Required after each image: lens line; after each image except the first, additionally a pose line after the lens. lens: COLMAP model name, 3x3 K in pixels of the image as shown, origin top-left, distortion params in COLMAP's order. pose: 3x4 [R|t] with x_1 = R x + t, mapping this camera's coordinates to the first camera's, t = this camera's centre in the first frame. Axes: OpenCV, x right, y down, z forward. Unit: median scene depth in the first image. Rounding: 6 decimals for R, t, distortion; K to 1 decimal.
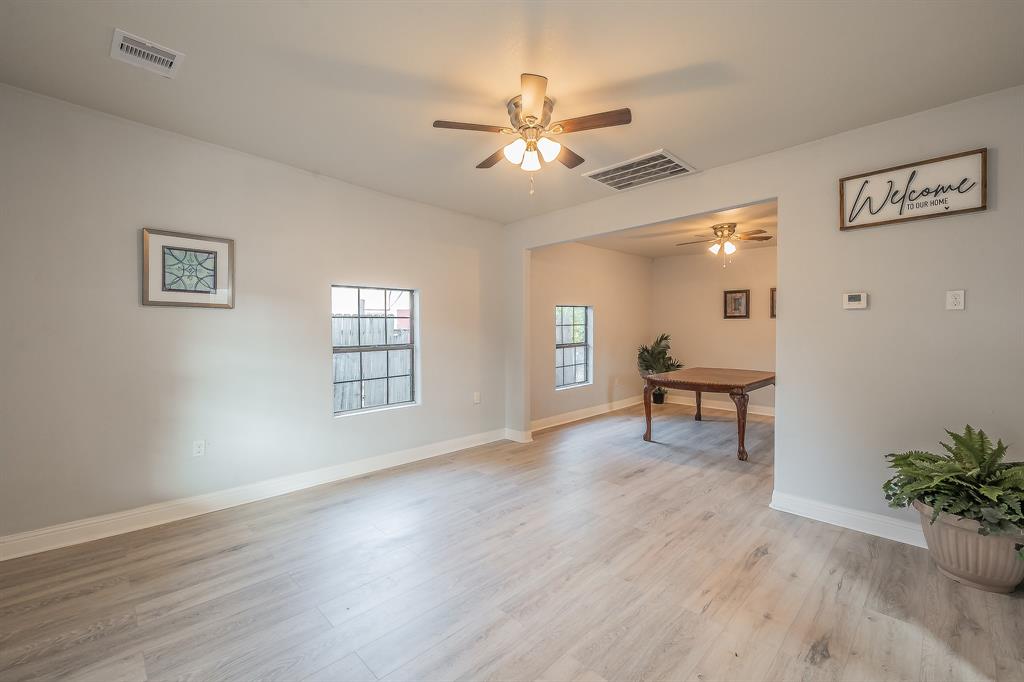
lens RADIAL K [[428.8, 0, 512.5], [0, 428.8, 325.5], [0, 0, 1]] dist [-0.000927, 0.000226]
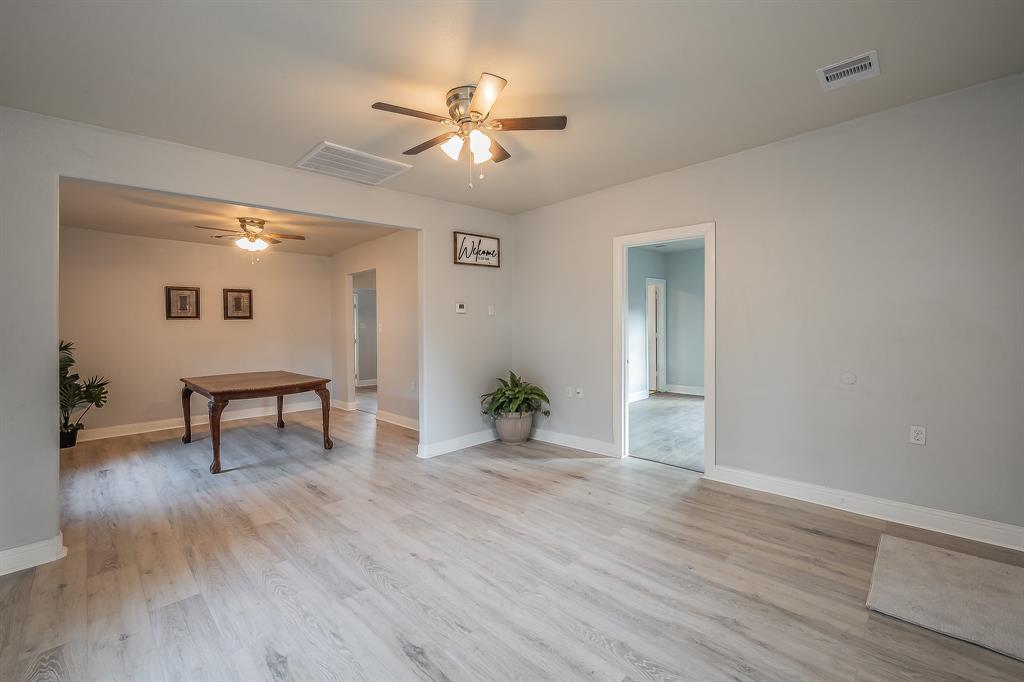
lens RADIAL K [[428.8, 0, 512.5], [0, 428.8, 325.5], [0, 0, 1]] dist [-0.000927, 0.000226]
pose [[-0.004189, 0.001051, 0.999991, -0.856171], [0.012547, 0.999921, -0.000998, 0.011797], [-0.999913, 0.012543, -0.004201, 0.829684]]
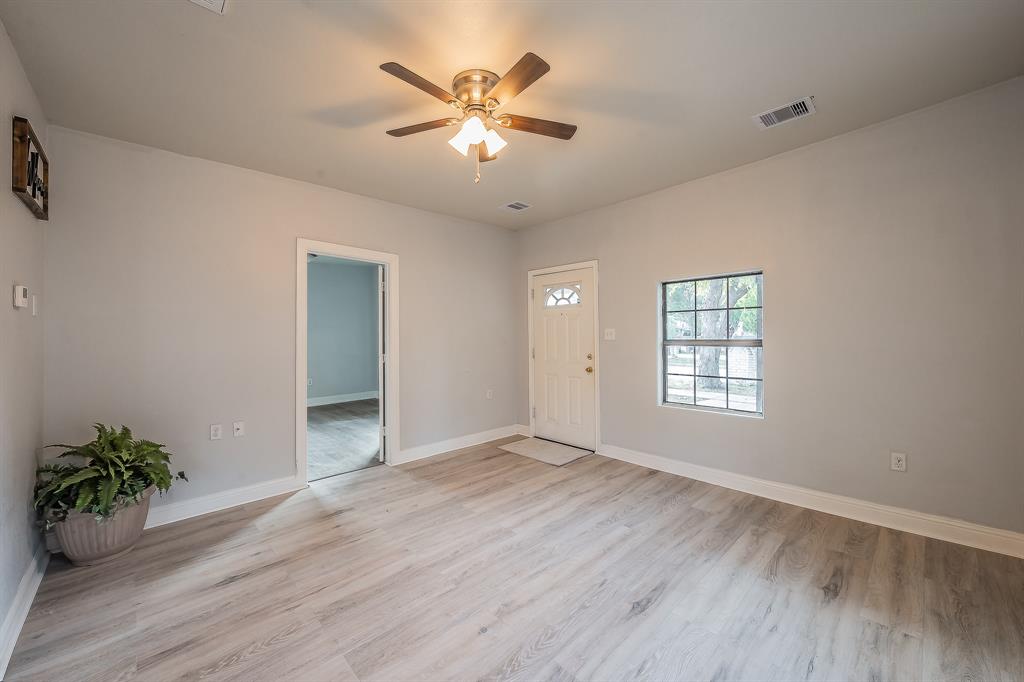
lens RADIAL K [[393.5, 0, 507.9], [0, 393.5, 337.1], [0, 0, 1]] dist [0.000111, 0.000063]
pose [[-0.999313, 0.010126, 0.035664, -0.041851], [0.010241, 0.999943, 0.003037, 0.011274], [-0.035631, 0.003400, -0.999359, 1.656071]]
